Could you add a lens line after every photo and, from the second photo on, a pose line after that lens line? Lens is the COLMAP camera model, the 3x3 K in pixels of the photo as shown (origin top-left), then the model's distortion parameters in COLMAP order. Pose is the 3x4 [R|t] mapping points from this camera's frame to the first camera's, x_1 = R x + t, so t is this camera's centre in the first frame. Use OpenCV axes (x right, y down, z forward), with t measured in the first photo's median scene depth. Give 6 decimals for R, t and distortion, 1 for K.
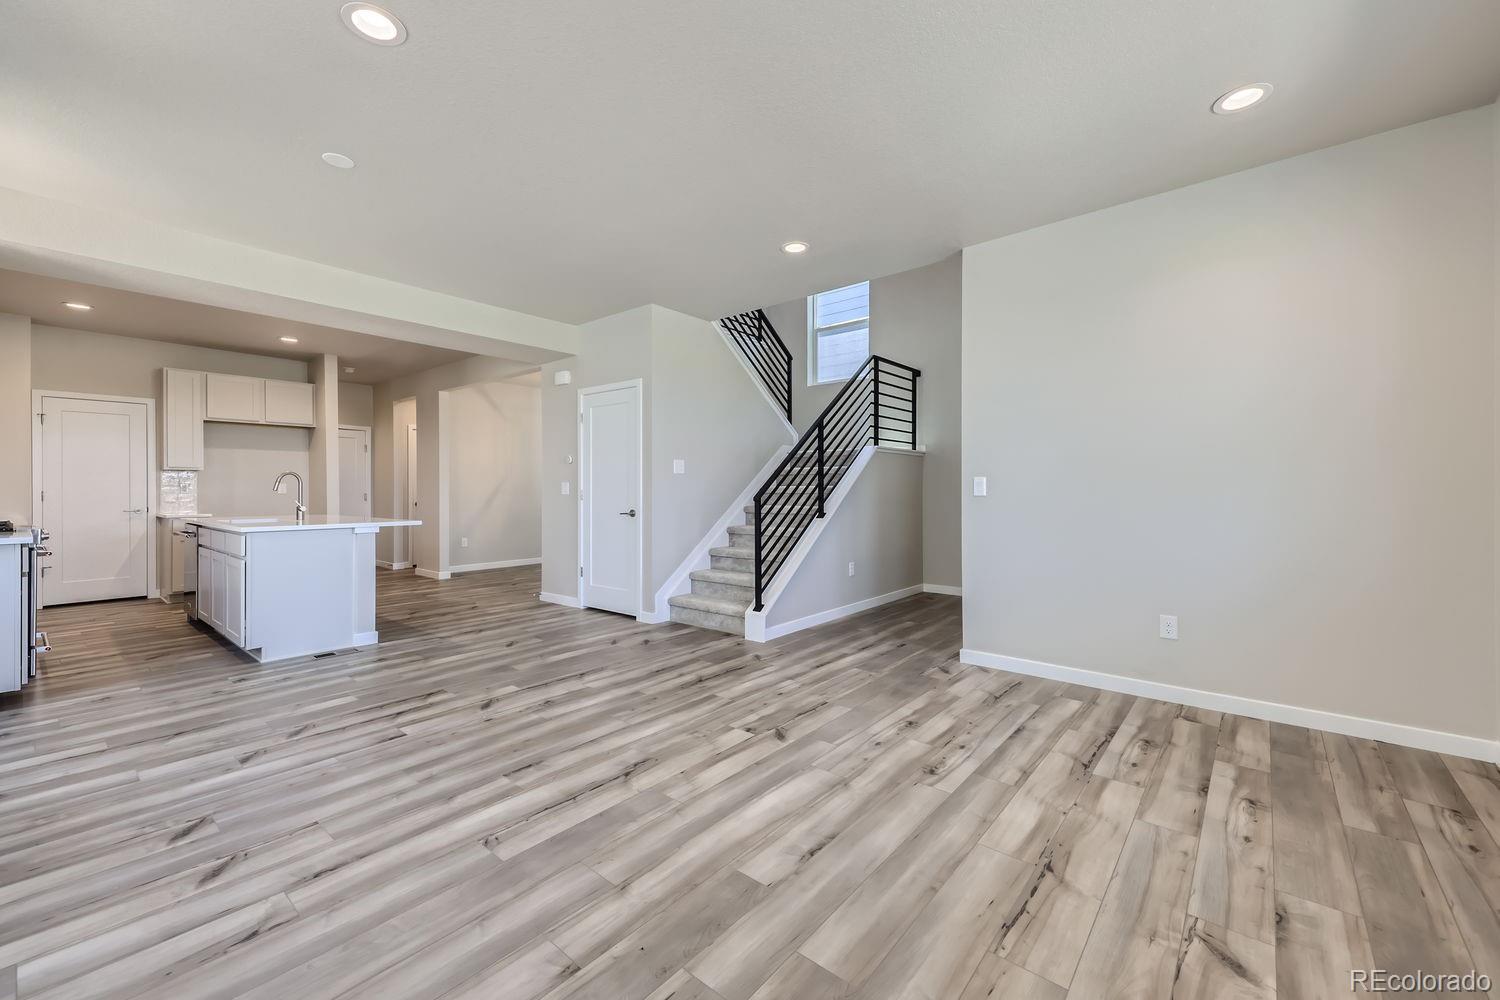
lens RADIAL K [[599.6, 0, 763.6], [0, 599.6, 497.0], [0, 0, 1]] dist [0.016196, -0.001898]
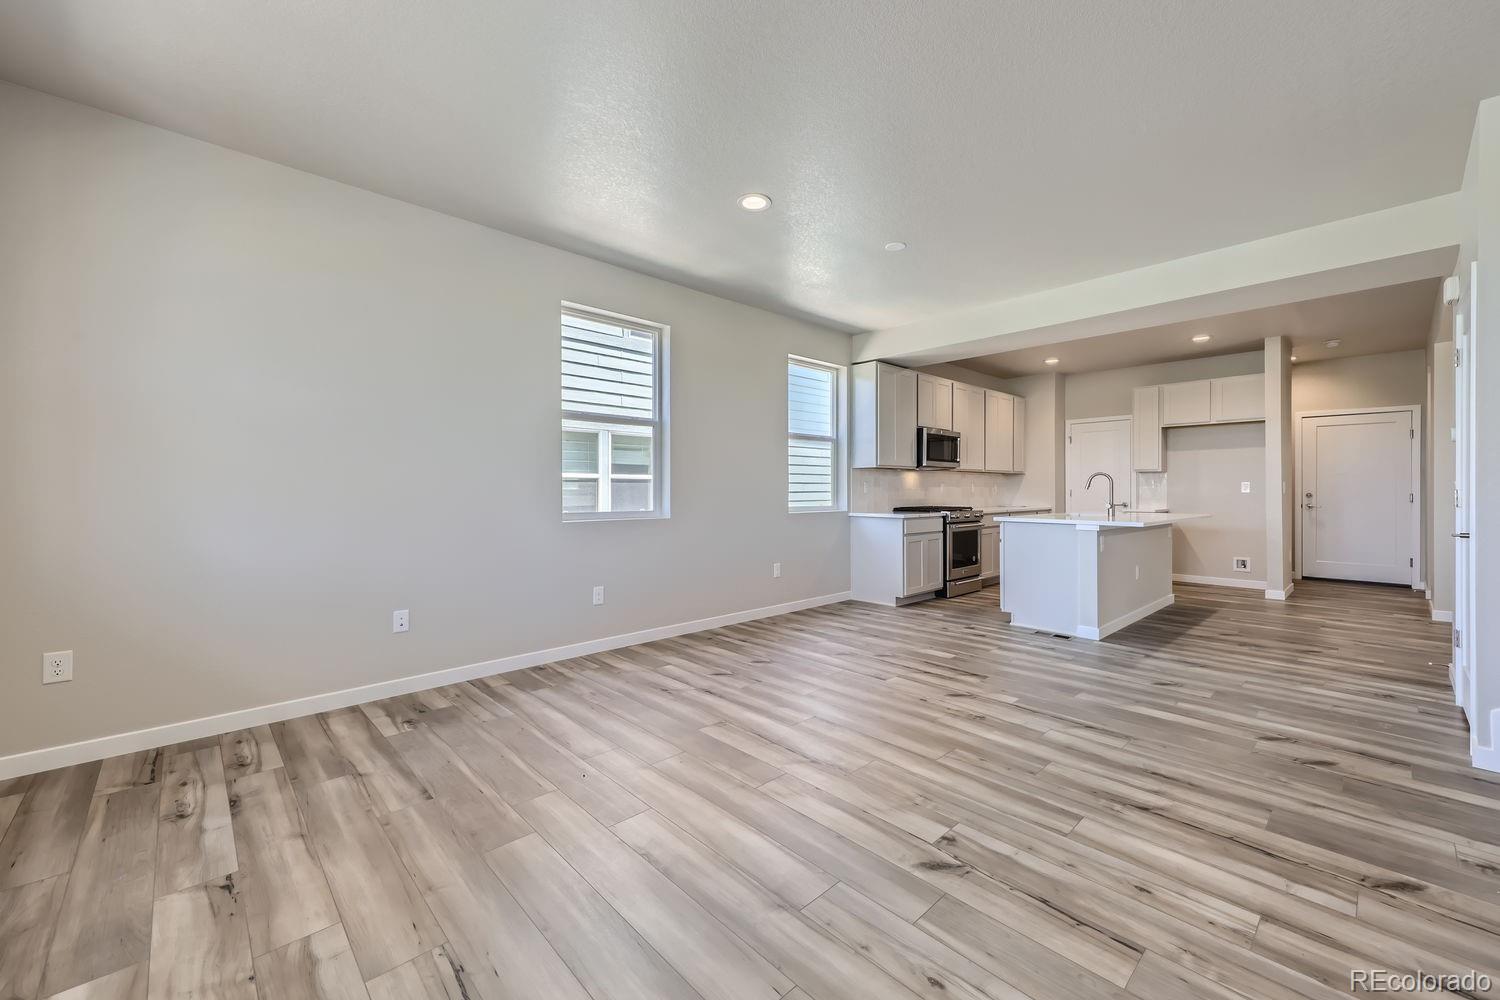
lens RADIAL K [[599.6, 0, 738.7], [0, 599.6, 488.7], [0, 0, 1]] dist [0.016196, -0.001898]
pose [[-0.141781, 0.004979, -0.989885, 0.631055], [-0.016753, 0.999832, 0.007429, -0.012452], [0.989756, 0.017637, -0.141674, 0.780555]]
